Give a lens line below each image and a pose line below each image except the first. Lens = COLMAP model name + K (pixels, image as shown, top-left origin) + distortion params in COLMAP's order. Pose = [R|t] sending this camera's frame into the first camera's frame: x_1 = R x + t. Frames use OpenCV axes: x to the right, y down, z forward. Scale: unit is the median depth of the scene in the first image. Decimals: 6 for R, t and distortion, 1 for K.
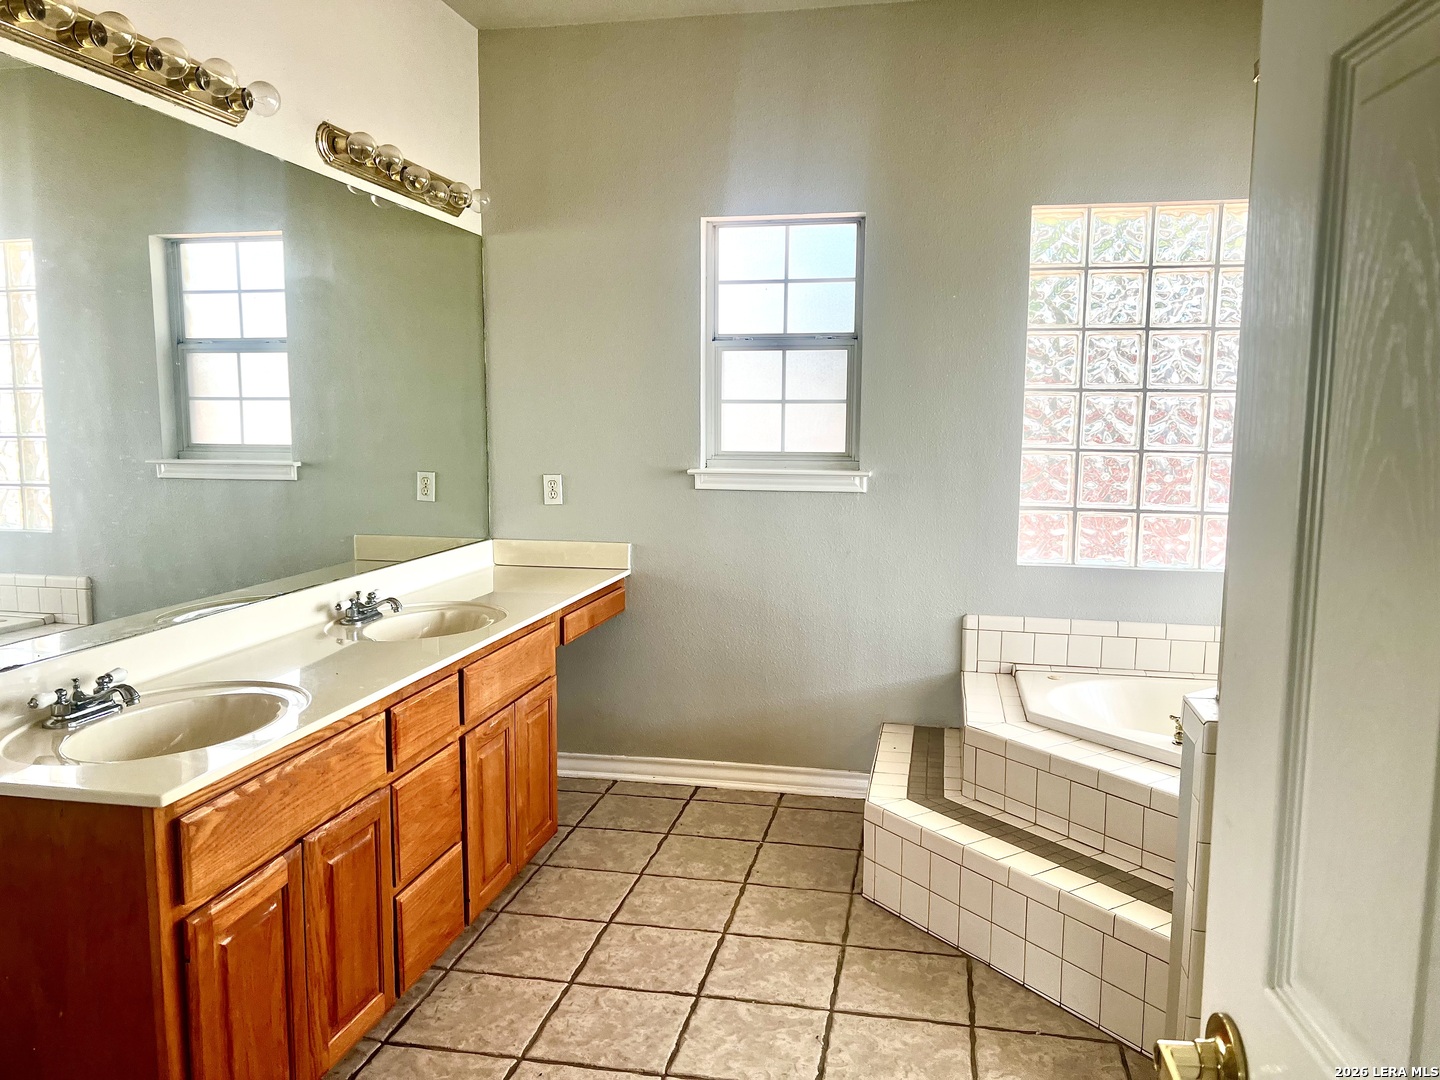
lens RADIAL K [[1086.6, 0, 728.9], [0, 1086.6, 551.0], [0, 0, 1]] dist [0.061704, -0.077137]
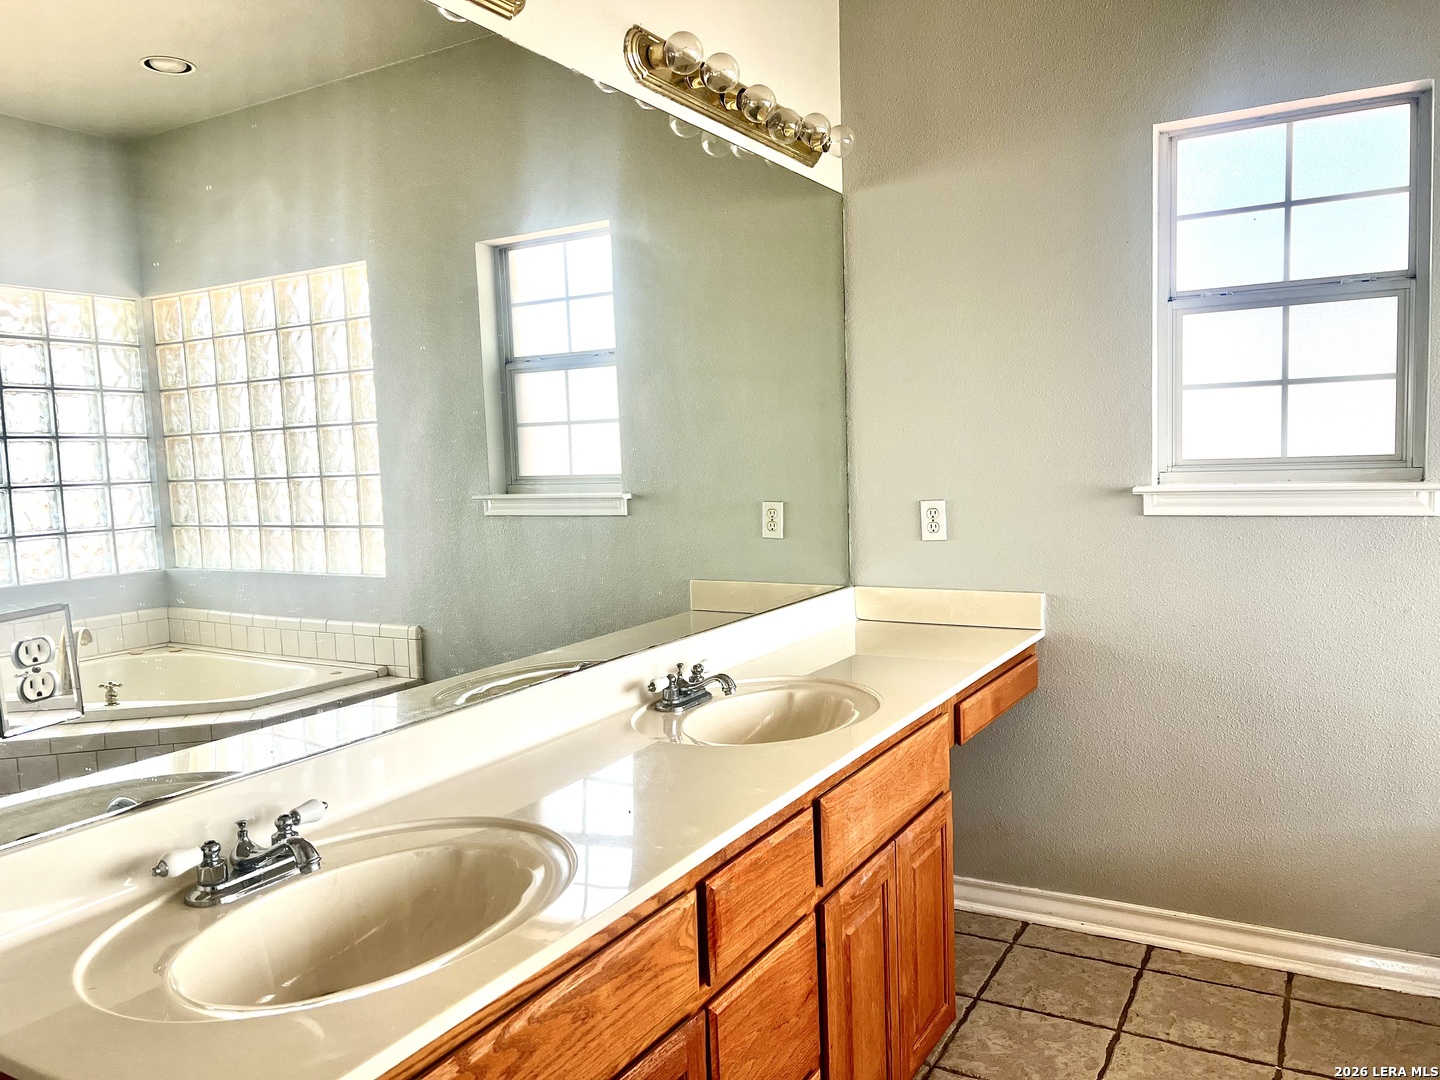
lens RADIAL K [[1086.6, 0, 725.9], [0, 1086.6, 536.6], [0, 0, 1]] dist [0.061704, -0.077137]
pose [[0.948283, -0.013254, -0.317149, -0.064232], [-0.000792, 0.999026, -0.044120, -0.013099], [0.317424, 0.042089, 0.947349, 0.261539]]
